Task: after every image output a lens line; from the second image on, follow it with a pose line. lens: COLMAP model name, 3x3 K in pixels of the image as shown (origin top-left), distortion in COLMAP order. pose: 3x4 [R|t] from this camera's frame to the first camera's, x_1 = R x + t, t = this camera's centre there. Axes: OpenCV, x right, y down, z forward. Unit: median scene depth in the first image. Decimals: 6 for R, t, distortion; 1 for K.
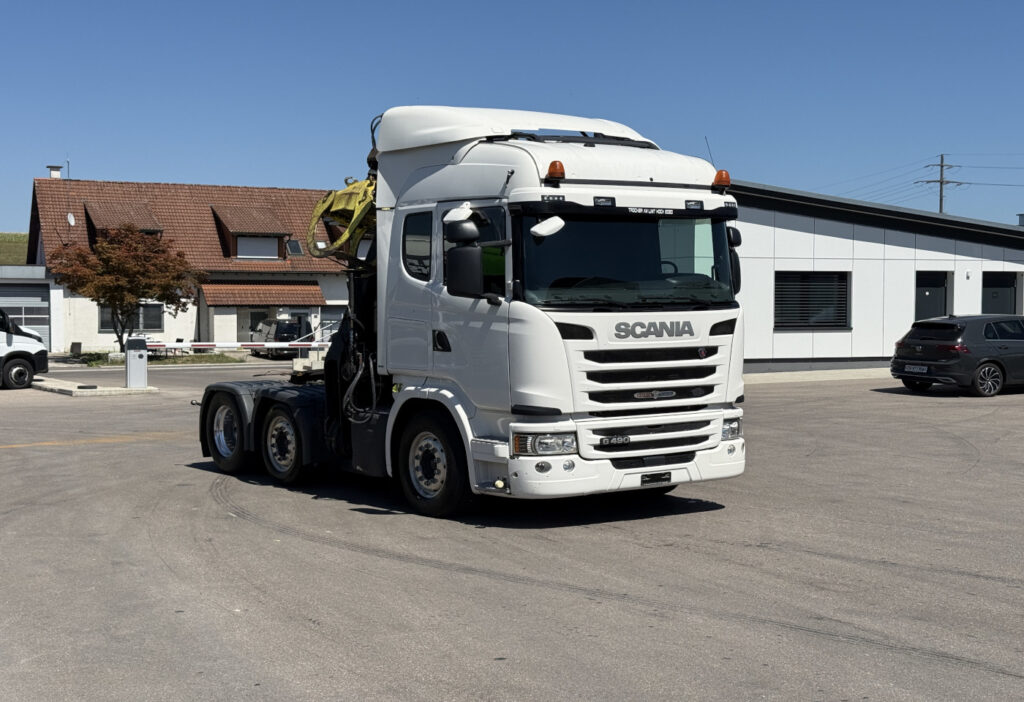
lens RADIAL K [[1421.4, 0, 512.0], [0, 1421.4, 351.0], [0, 0, 1]] dist [0.148263, -0.040937]
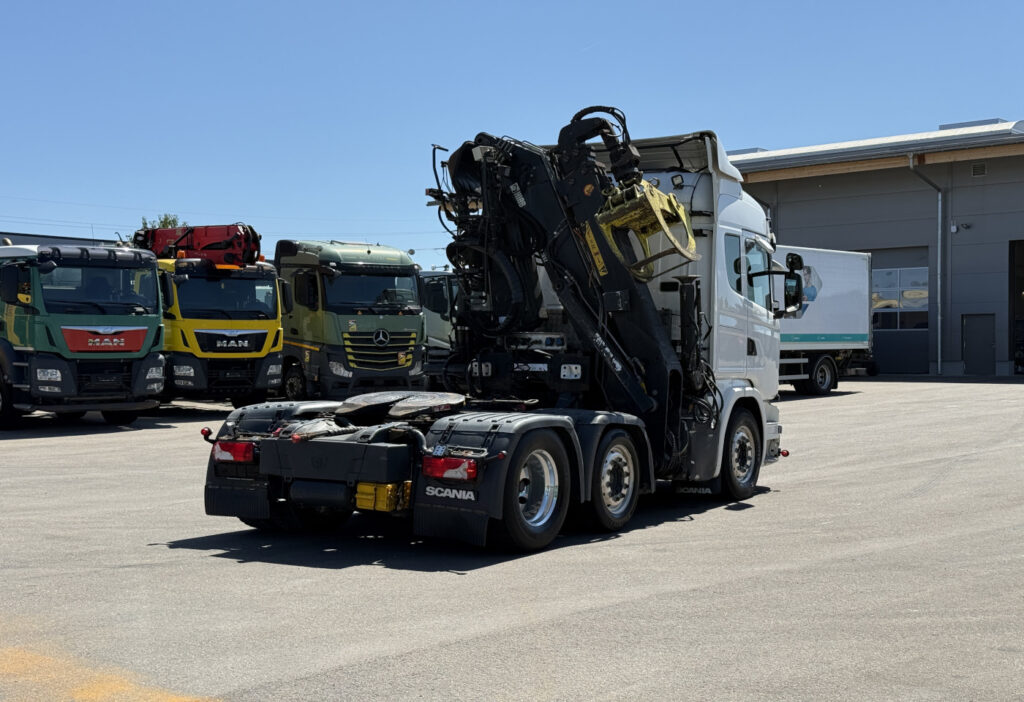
lens RADIAL K [[1421.4, 0, 512.0], [0, 1421.4, 351.0], [0, 0, 1]] dist [0.148263, -0.040937]
pose [[-0.400198, 0.004302, 0.916419, -1.075897], [0.027973, 0.999580, 0.007523, -0.018375], [-0.916002, 0.028646, -0.400151, 1.690472]]
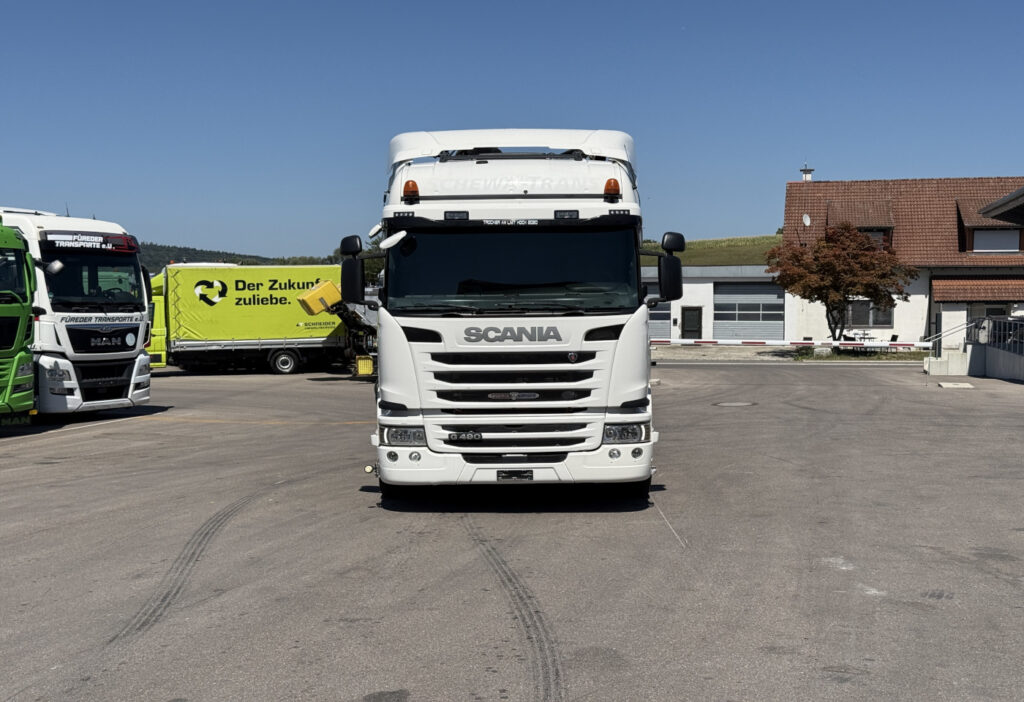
lens RADIAL K [[1421.4, 0, 512.0], [0, 1421.4, 351.0], [0, 0, 1]] dist [0.148263, -0.040937]
pose [[0.817494, 0.021128, -0.575549, 0.696744], [-0.018834, 0.999773, 0.009949, -0.012894], [0.575629, 0.002707, 0.817706, 0.133764]]
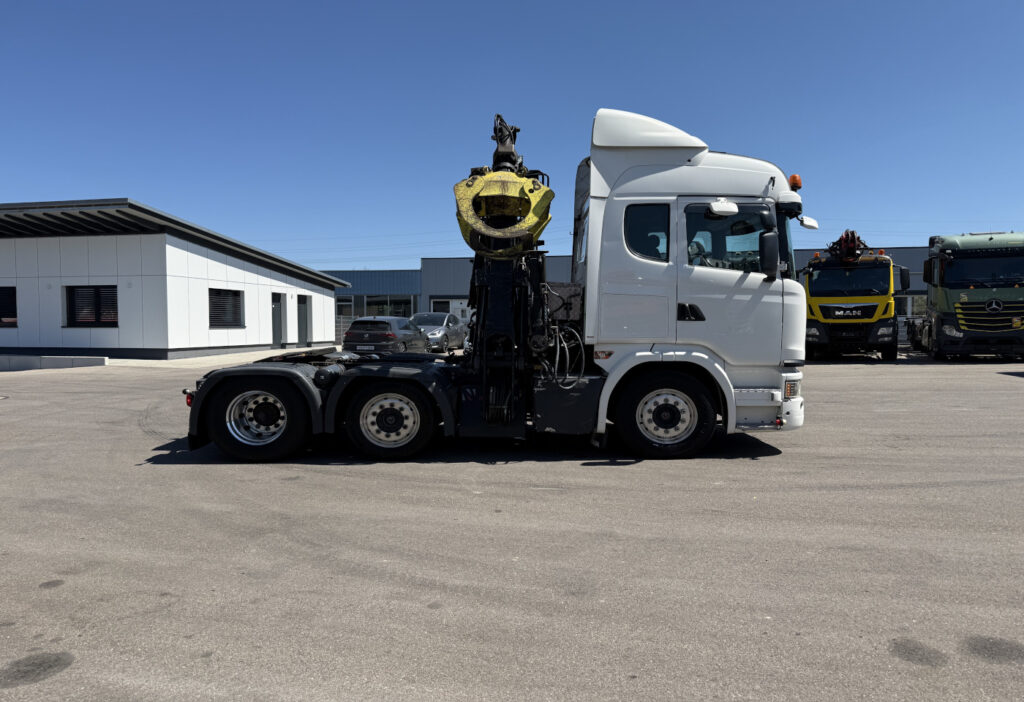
lens RADIAL K [[731.8, 0, 512.0], [0, 731.8, 351.0], [0, 0, 1]] dist [0.029868, -0.005621]
pose [[0.598764, -0.031514, 0.800305, -0.645628], [0.027359, 0.999447, 0.018886, 0.010253], [-0.800458, 0.010587, 0.599295, 0.760008]]
